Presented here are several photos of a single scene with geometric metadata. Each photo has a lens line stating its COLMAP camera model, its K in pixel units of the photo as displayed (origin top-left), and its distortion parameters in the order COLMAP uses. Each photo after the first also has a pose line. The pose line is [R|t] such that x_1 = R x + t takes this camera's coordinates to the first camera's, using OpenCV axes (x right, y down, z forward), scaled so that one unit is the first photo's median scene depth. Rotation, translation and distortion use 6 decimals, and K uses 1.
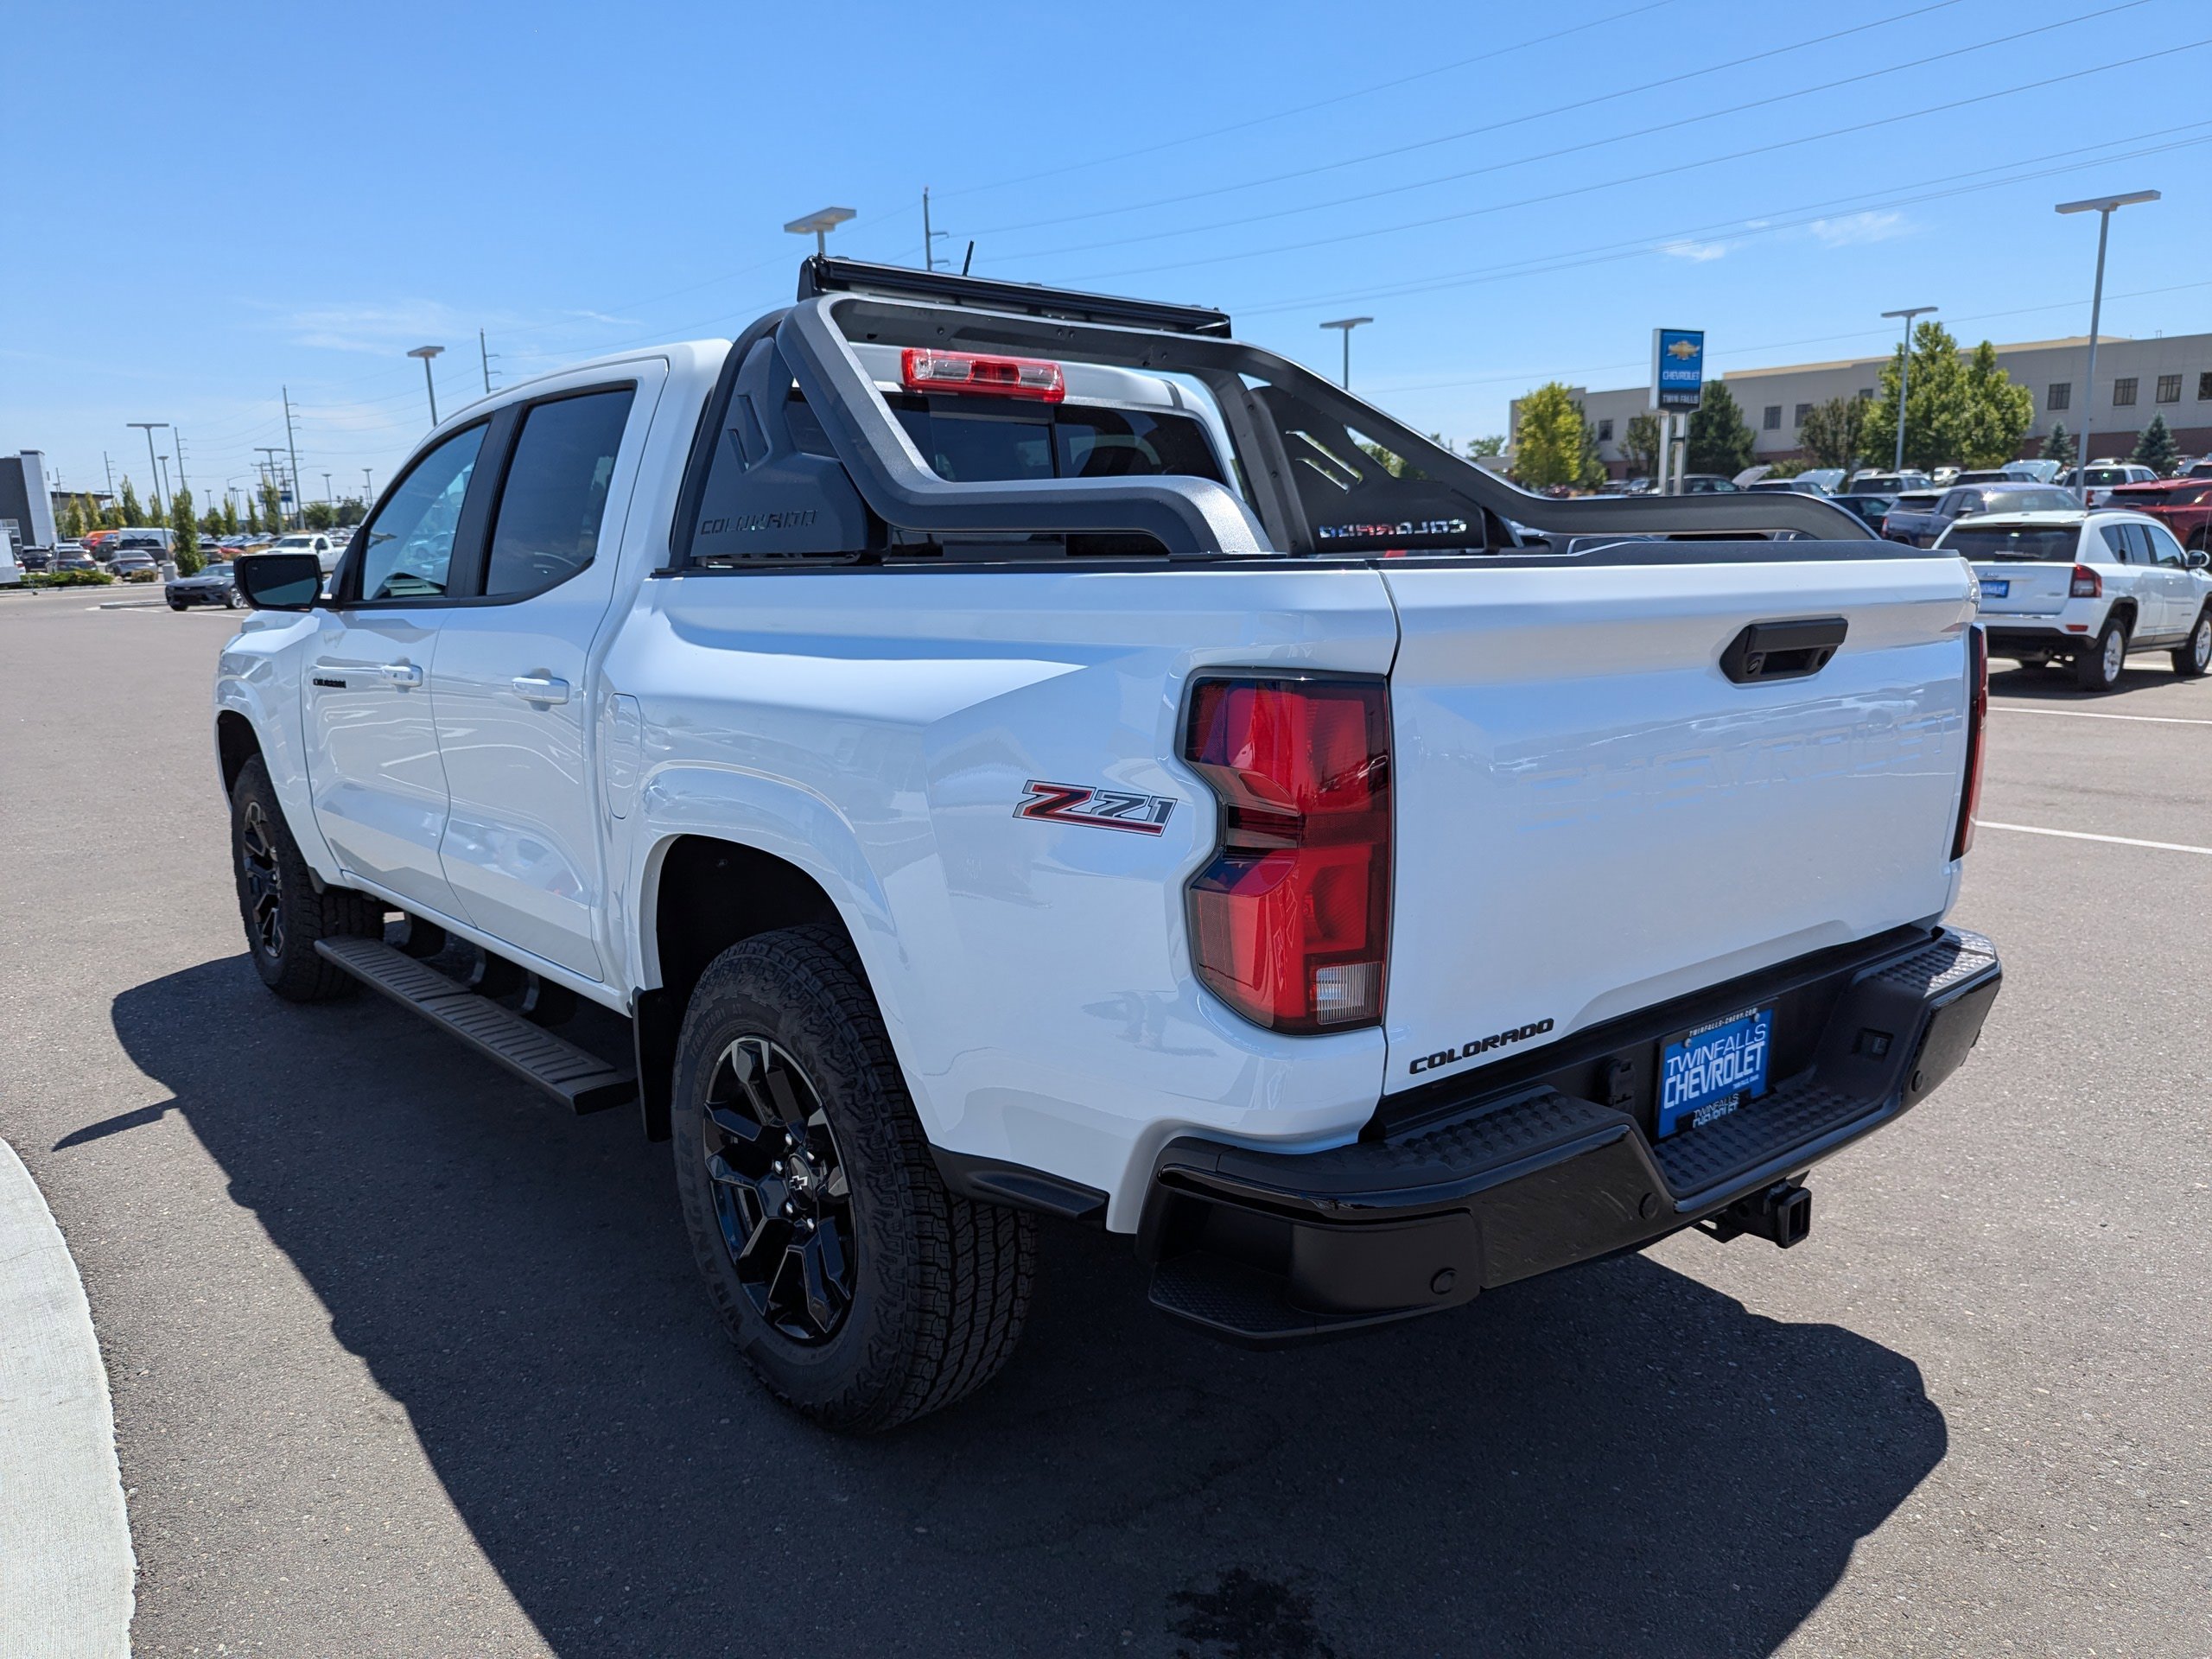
lens RADIAL K [[1580.2, 0, 1103.4], [0, 1580.2, 866.3], [0, 0, 1]] dist [0.033291, -0.029292]
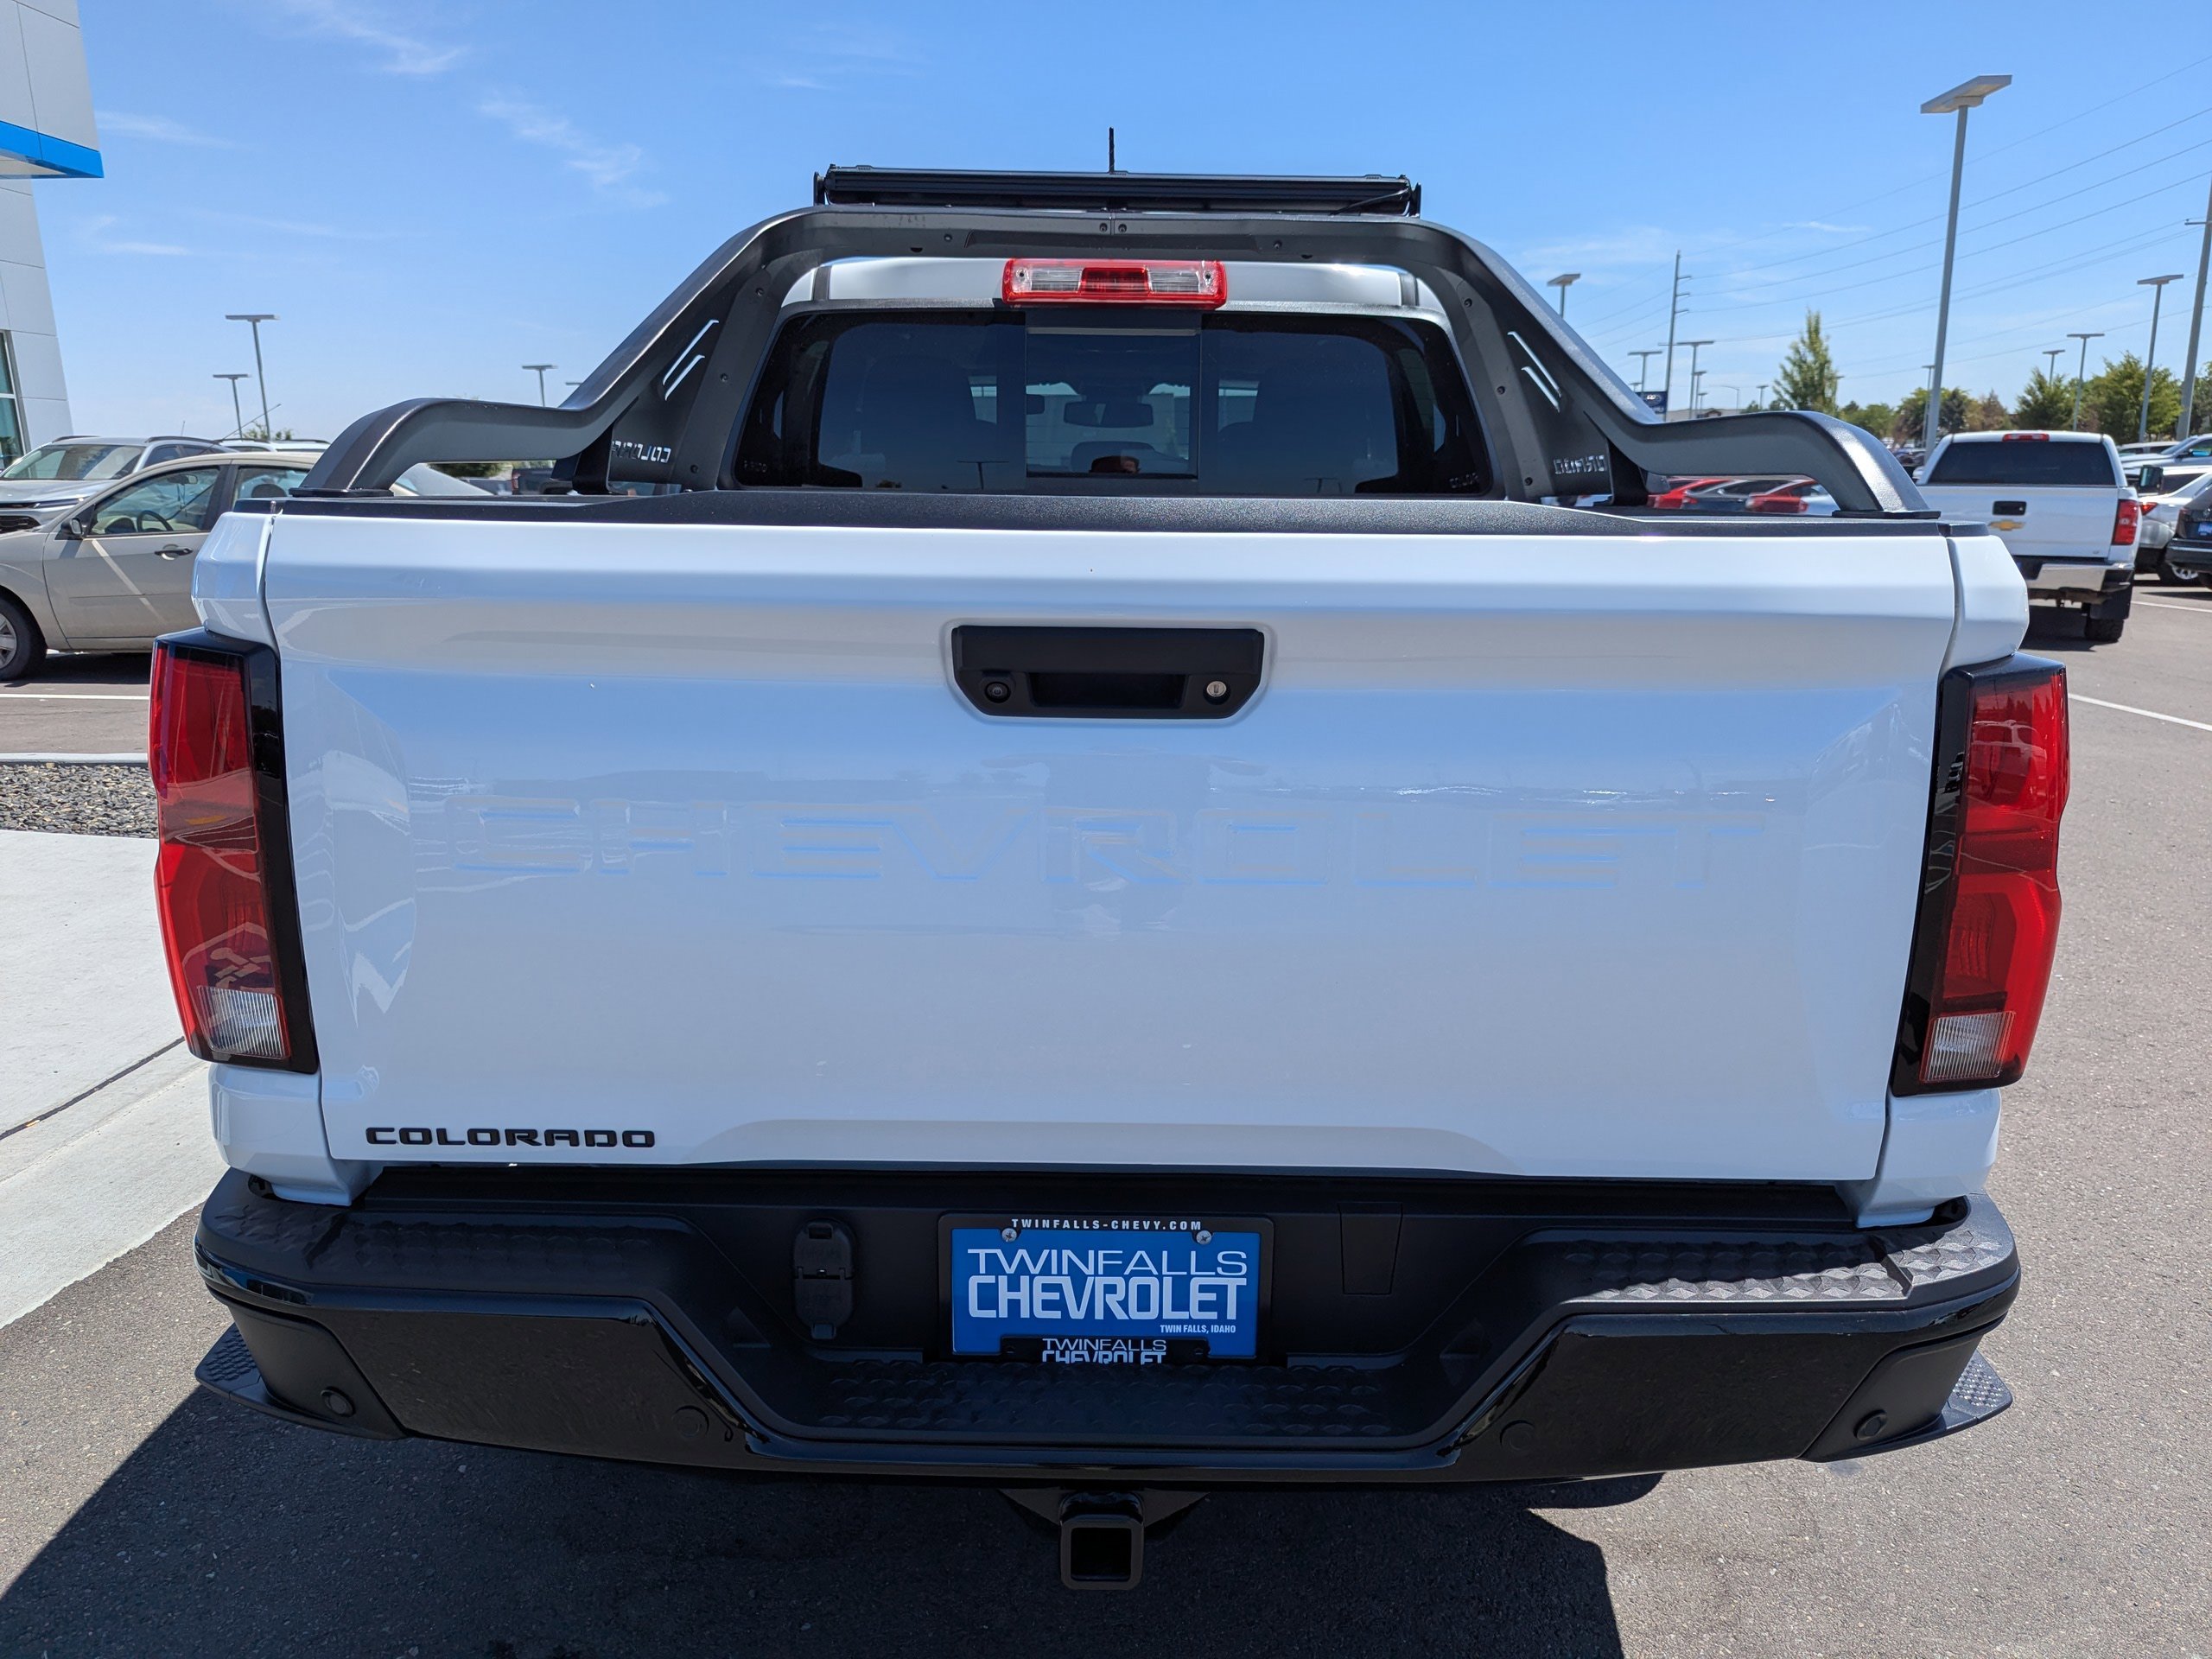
lens RADIAL K [[1577.0, 0, 1098.0], [0, 1577.0, 835.3], [0, 0, 1]] dist [0.042910, -0.038265]
pose [[0.765652, 0.159791, -0.623092, 0.429114], [-0.142490, 0.986722, 0.077953, -0.062448], [0.627275, 0.029099, 0.778254, 0.267394]]
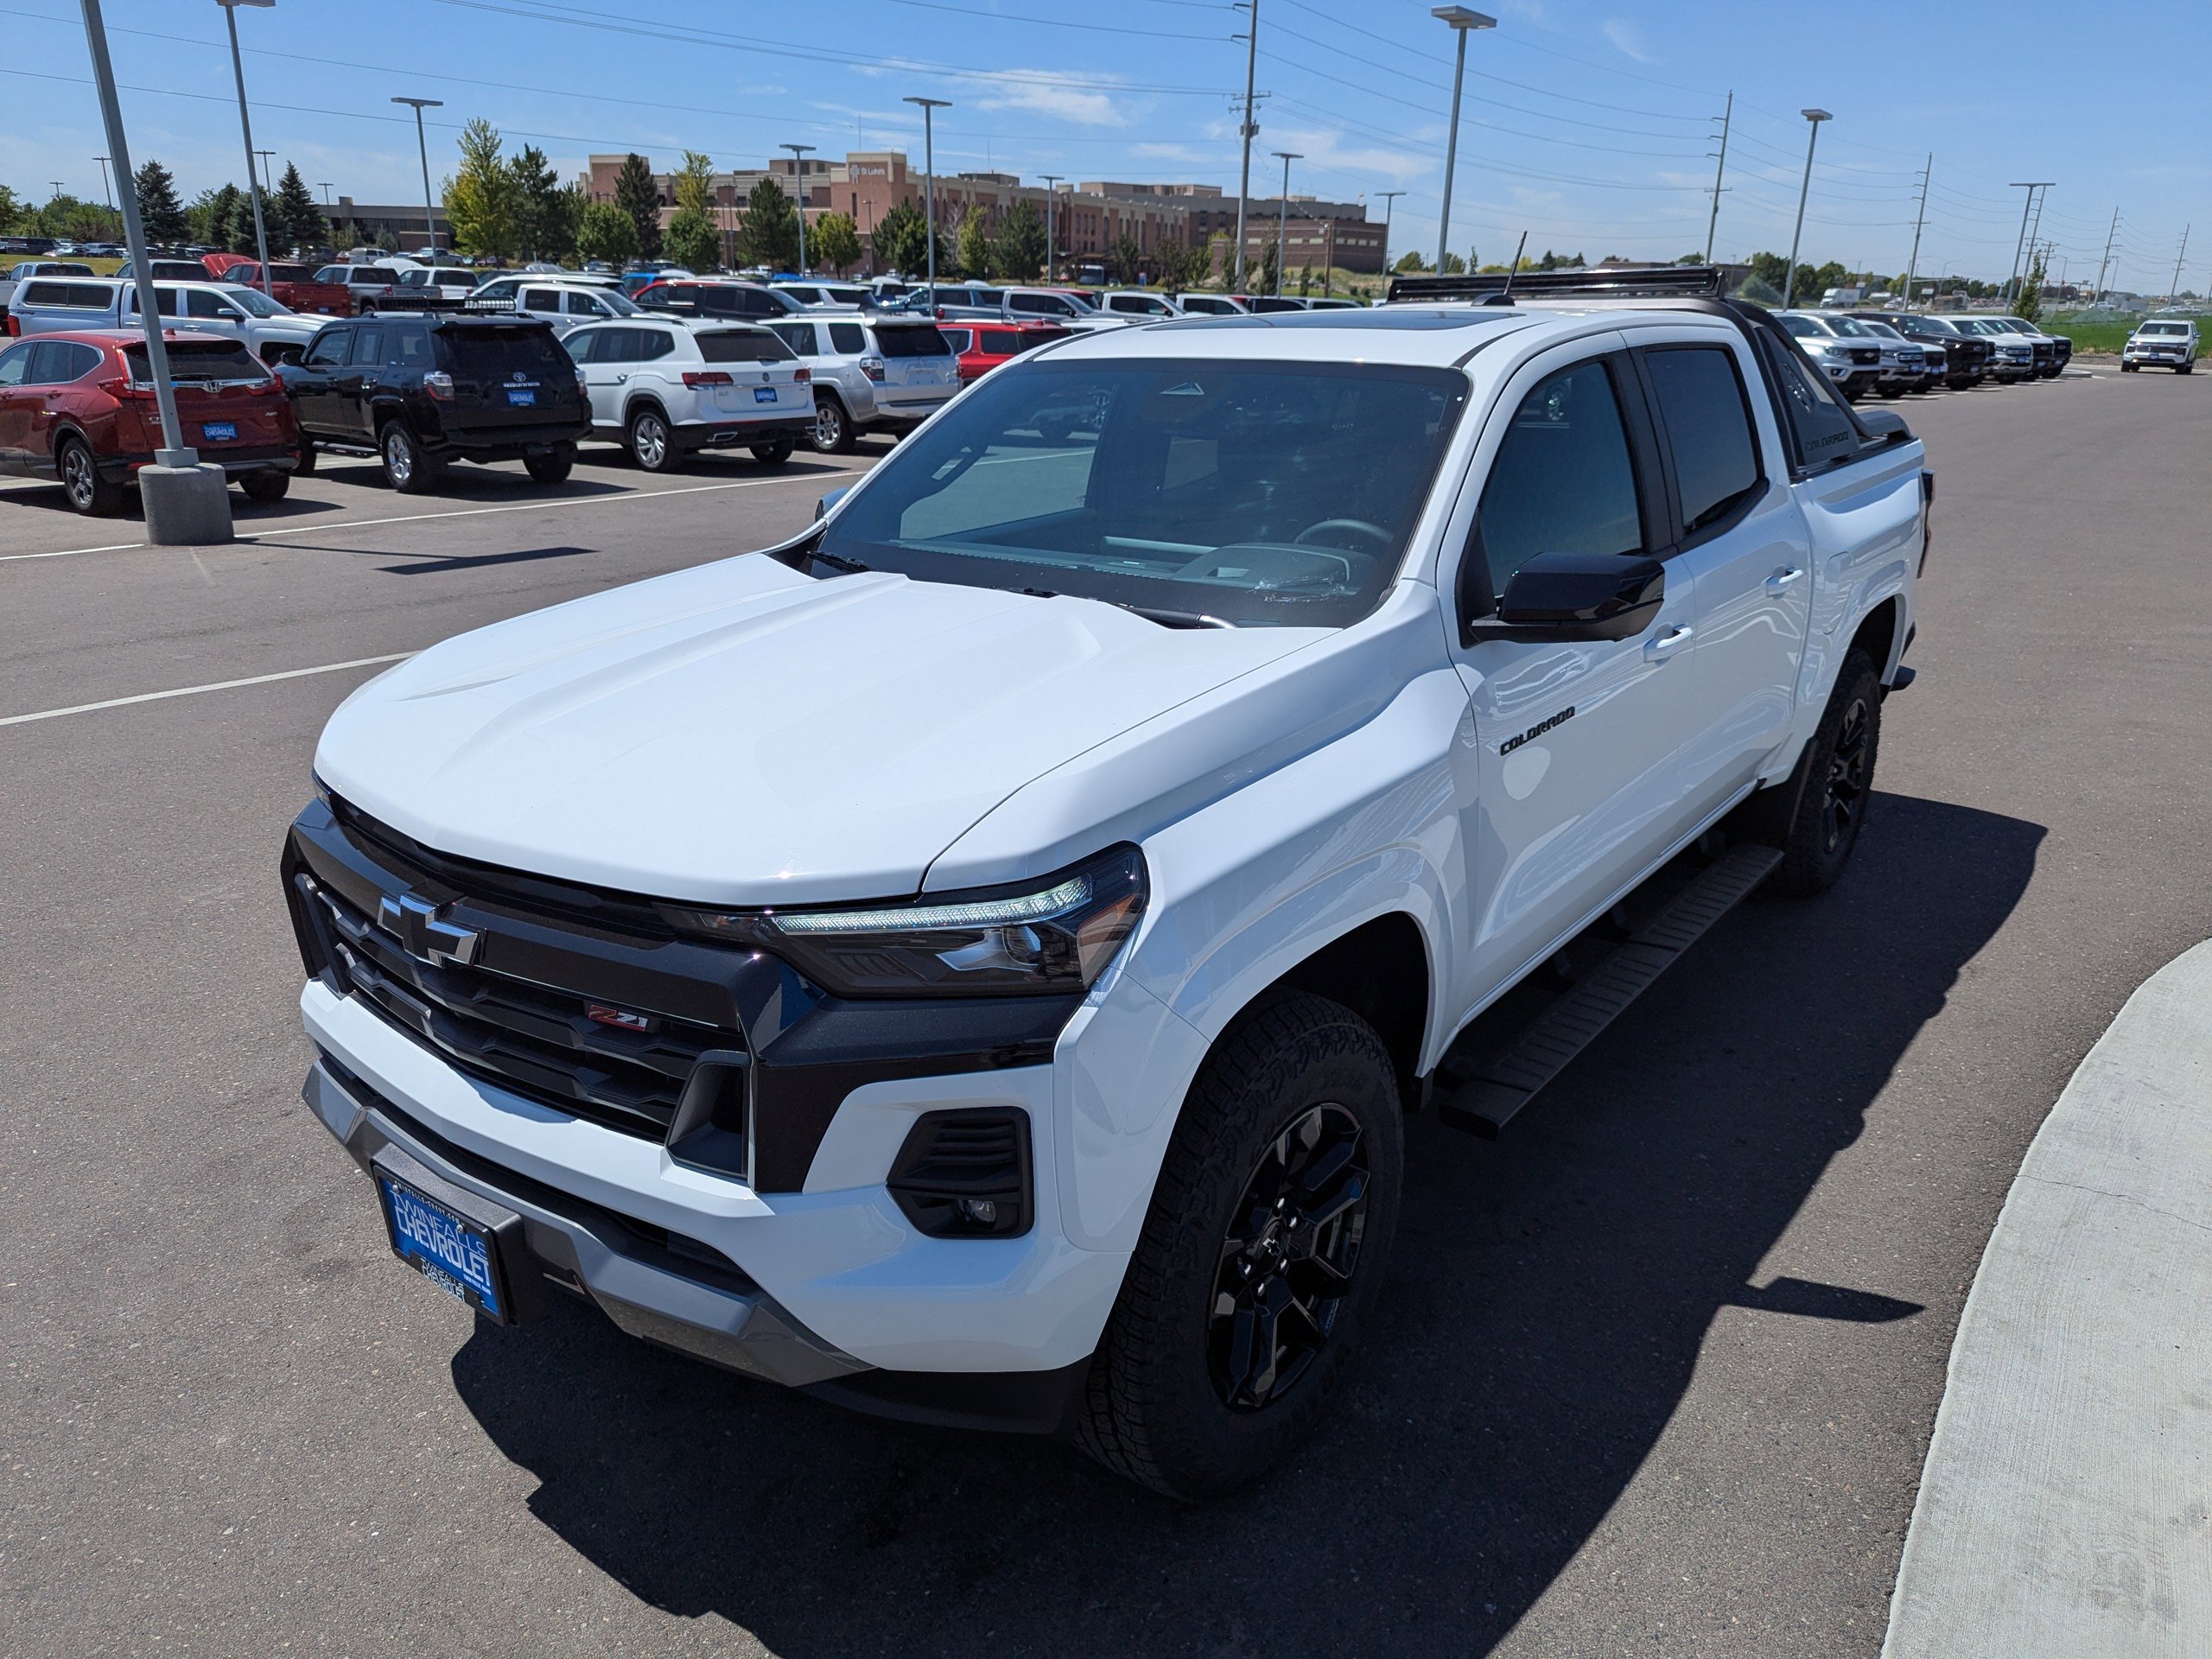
lens RADIAL K [[1577.0, 0, 1098.0], [0, 1577.0, 835.3], [0, 0, 1]] dist [0.042910, -0.038265]
pose [[-0.219667, -0.295761, 0.929662, -1.314192], [0.192082, 0.921172, 0.338447, -0.408871], [-0.956478, 0.252917, -0.145541, 1.540679]]
